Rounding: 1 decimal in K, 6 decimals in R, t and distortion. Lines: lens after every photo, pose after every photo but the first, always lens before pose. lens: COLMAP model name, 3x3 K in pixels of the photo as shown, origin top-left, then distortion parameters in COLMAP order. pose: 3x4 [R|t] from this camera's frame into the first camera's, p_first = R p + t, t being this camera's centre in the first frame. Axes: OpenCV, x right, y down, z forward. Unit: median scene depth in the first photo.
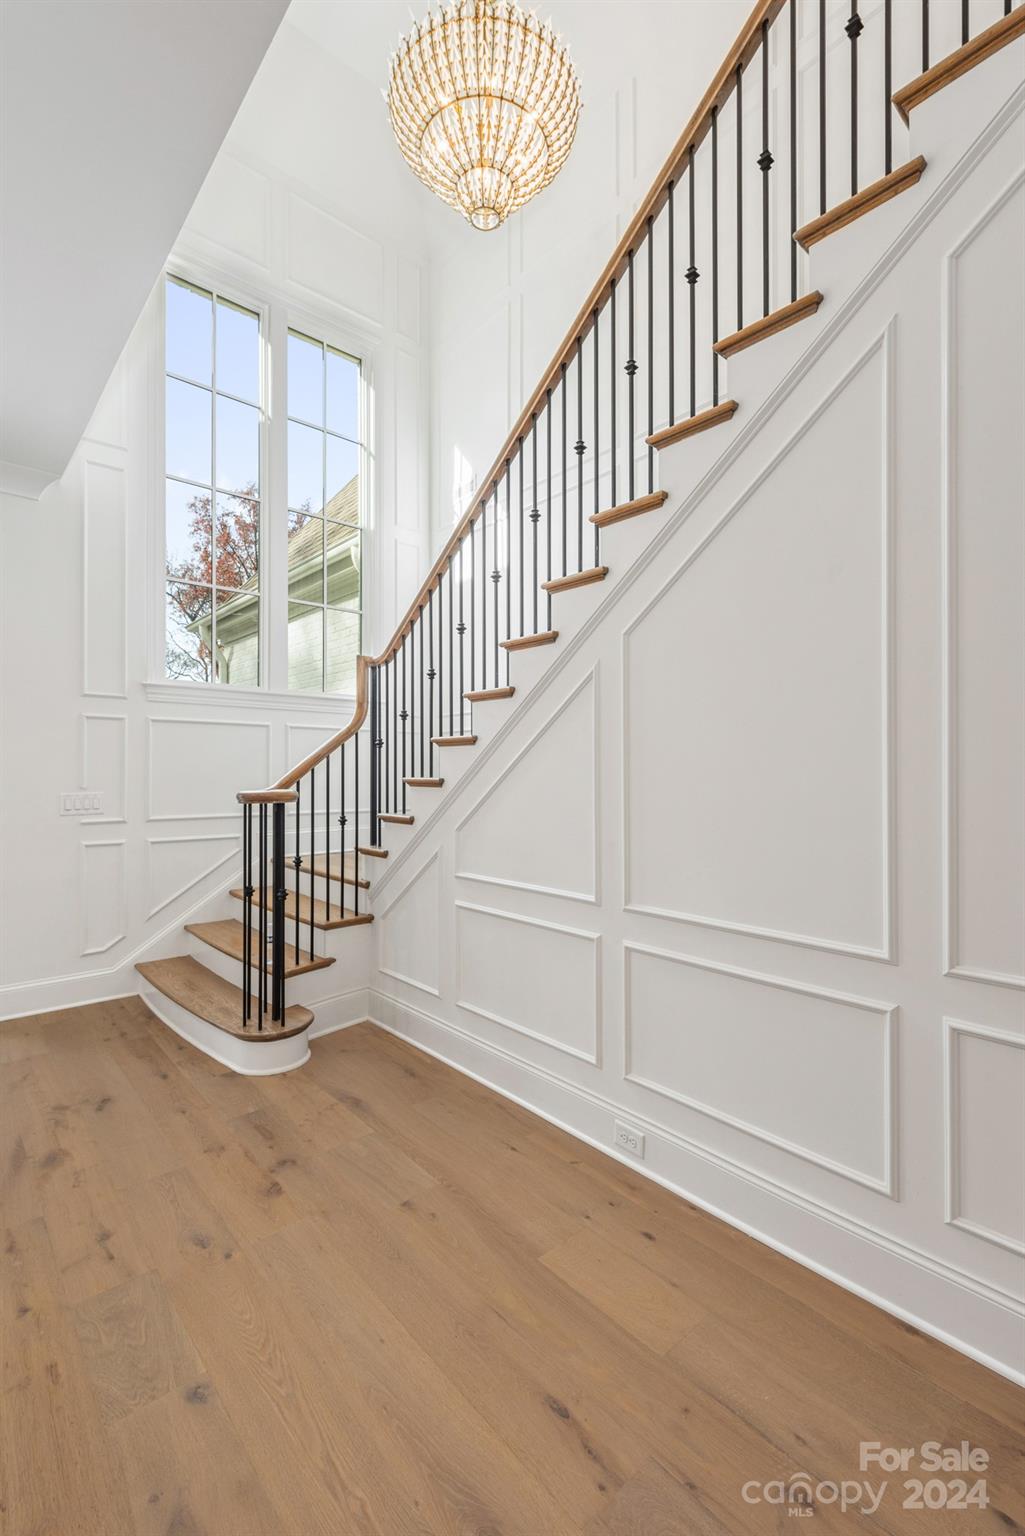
lens RADIAL K [[686.1, 0, 518.2], [0, 686.1, 772.2], [0, 0, 1]] dist [0.002293, -0.000648]
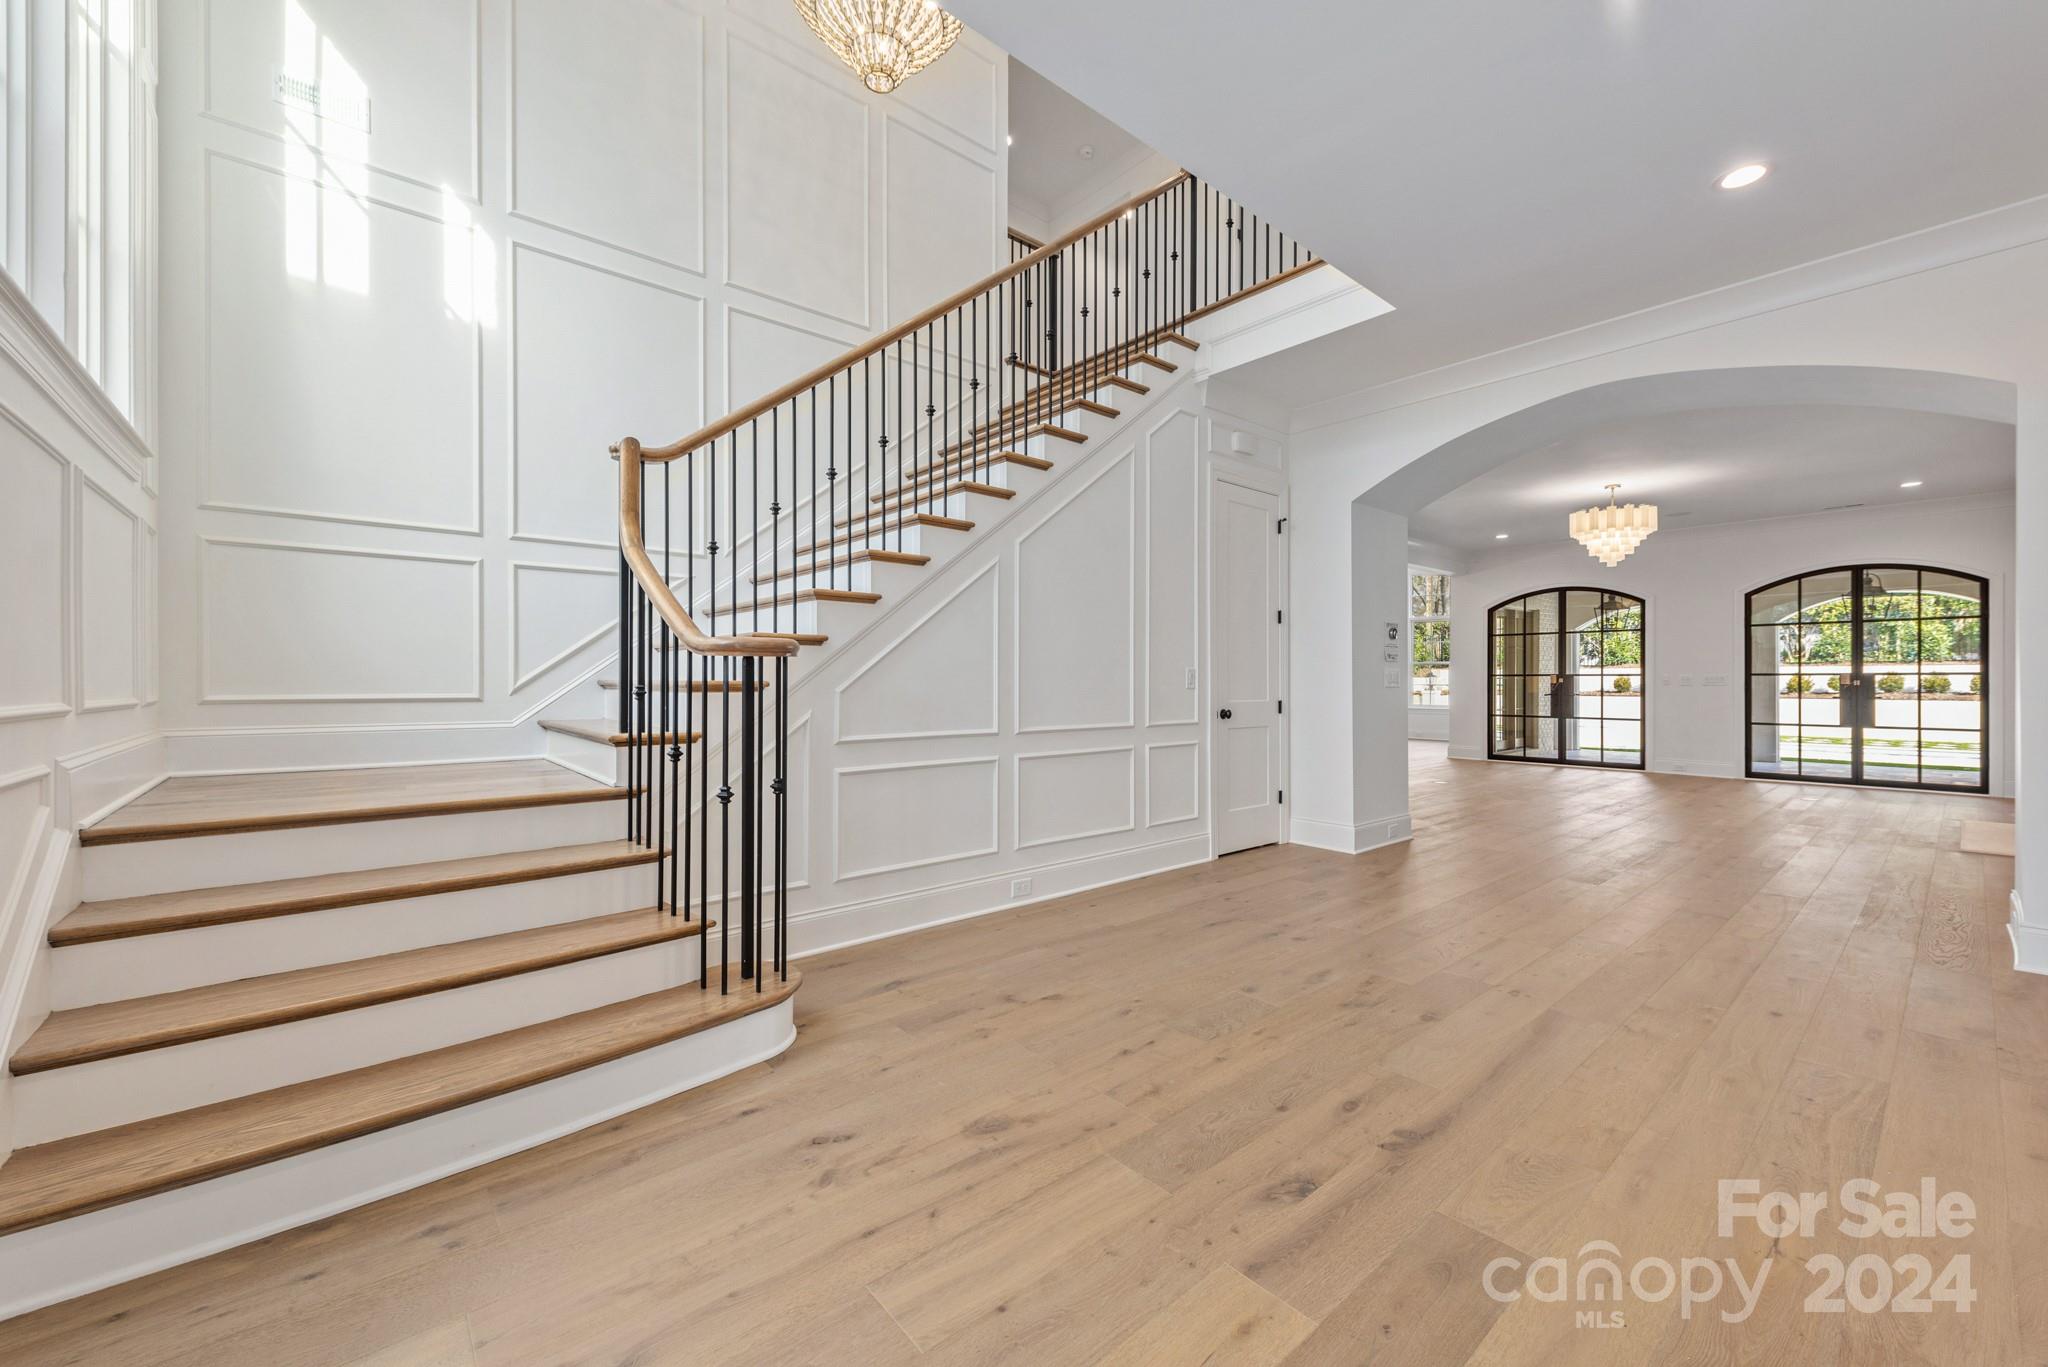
lens RADIAL K [[809.1, 0, 1029.1], [0, 809.1, 681.5], [0, 0, 1]] dist [0.007340, -0.001727]
pose [[0.005975, -0.002853, 0.999978, -1.410174], [-0.001146, 0.999995, 0.002860, 0.077992], [-0.999981, -0.001163, 0.005971, 0.872819]]
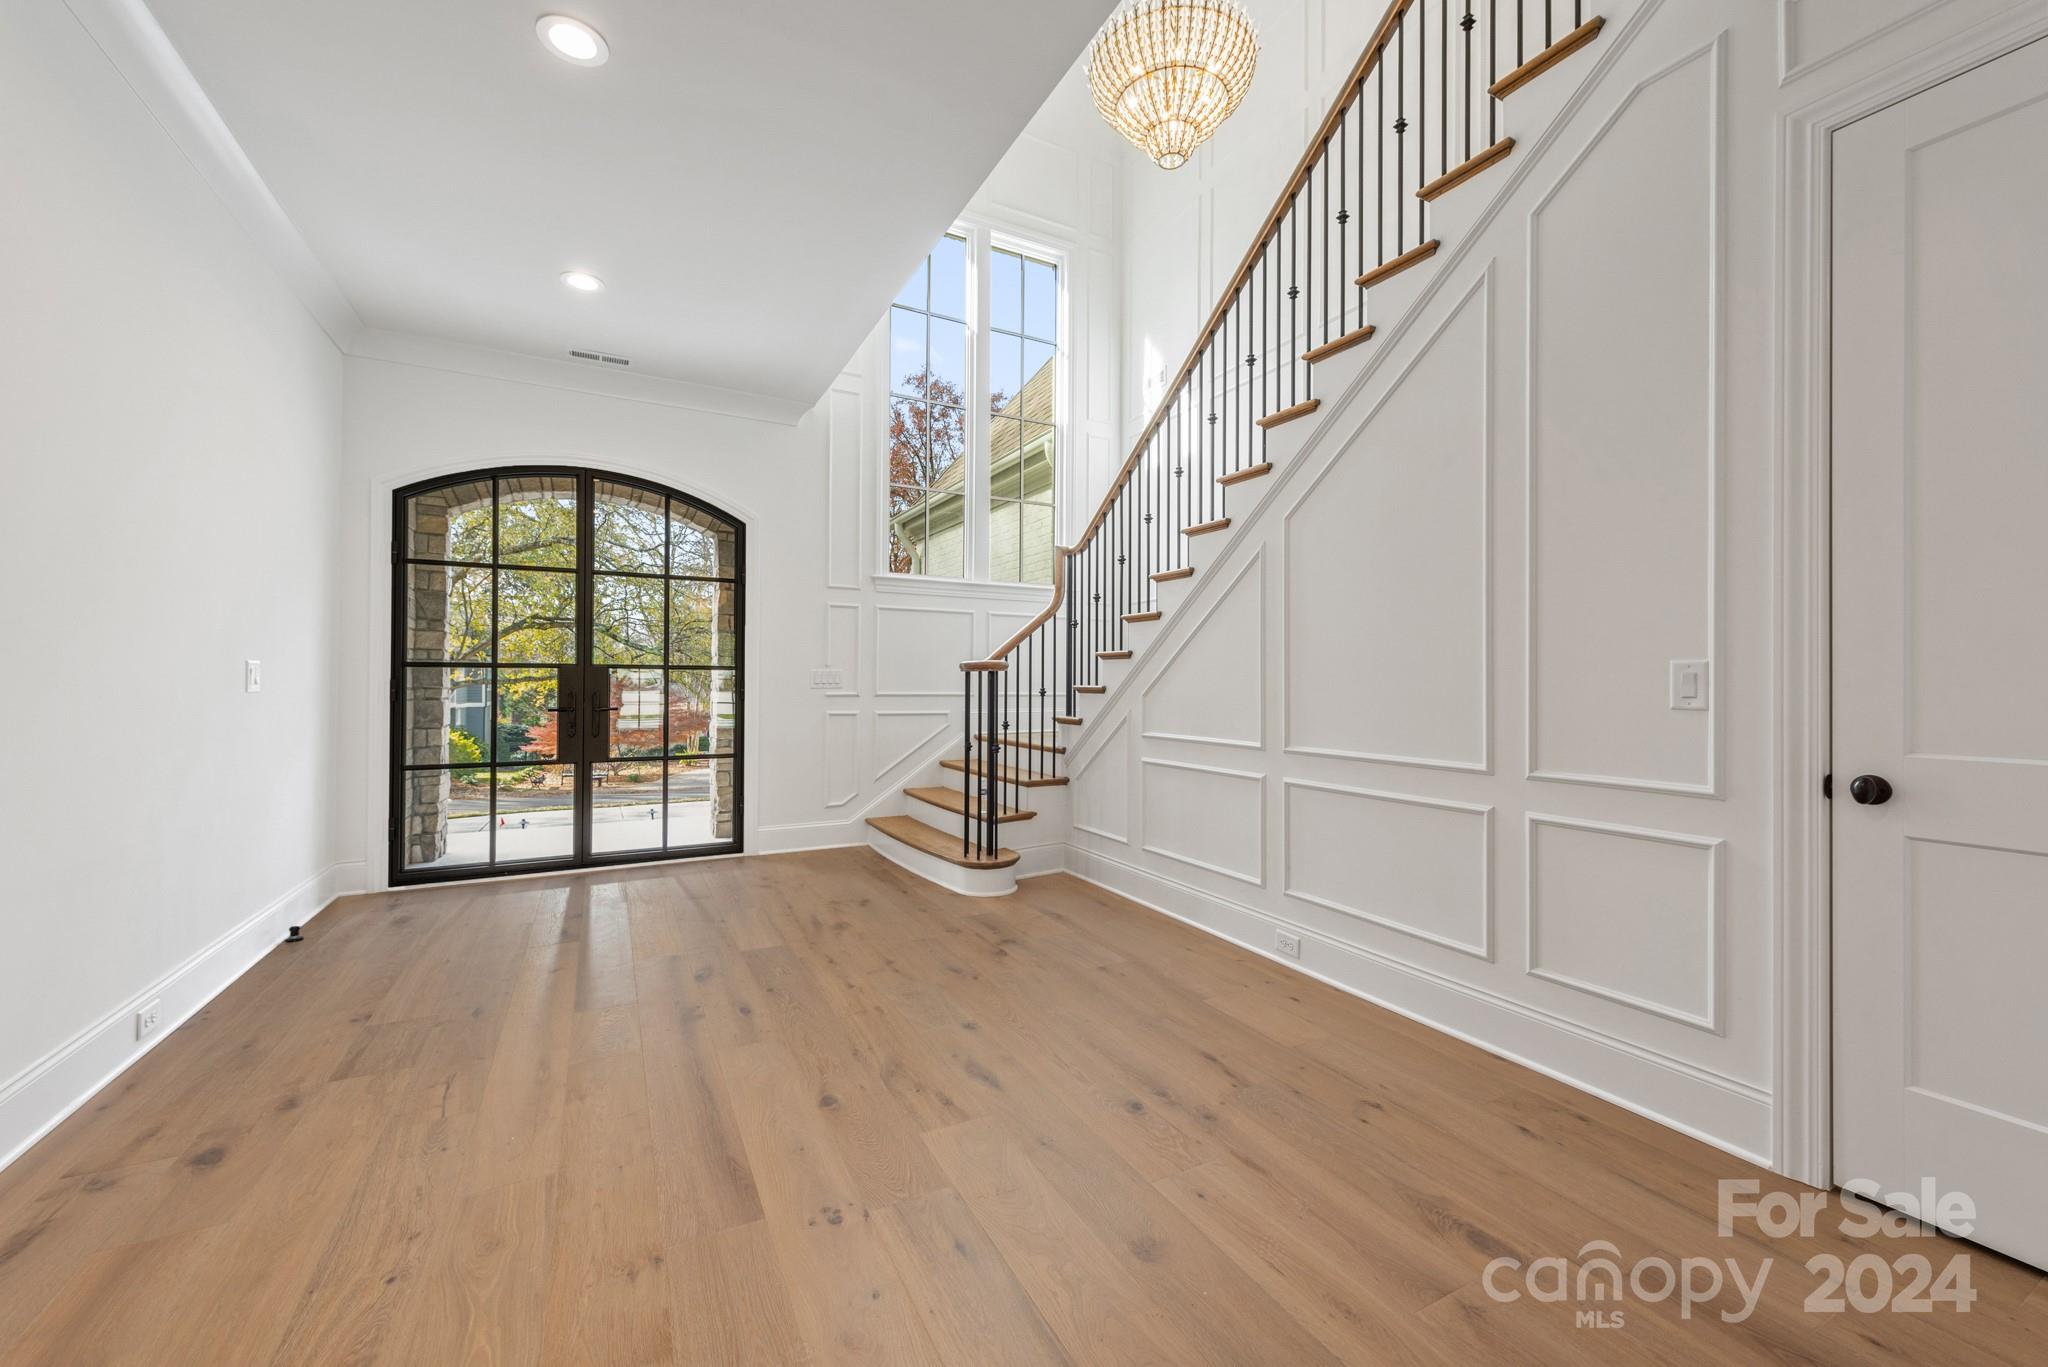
lens RADIAL K [[809.1, 0, 1027.9], [0, 809.1, 680.3], [0, 0, 1]] dist [0.007340, -0.001727]
pose [[0.972022, 0.004629, -0.234842, 0.046871], [-0.005365, 0.999982, -0.002496, 0.075736], [0.234827, 0.003686, 0.972030, -0.420693]]
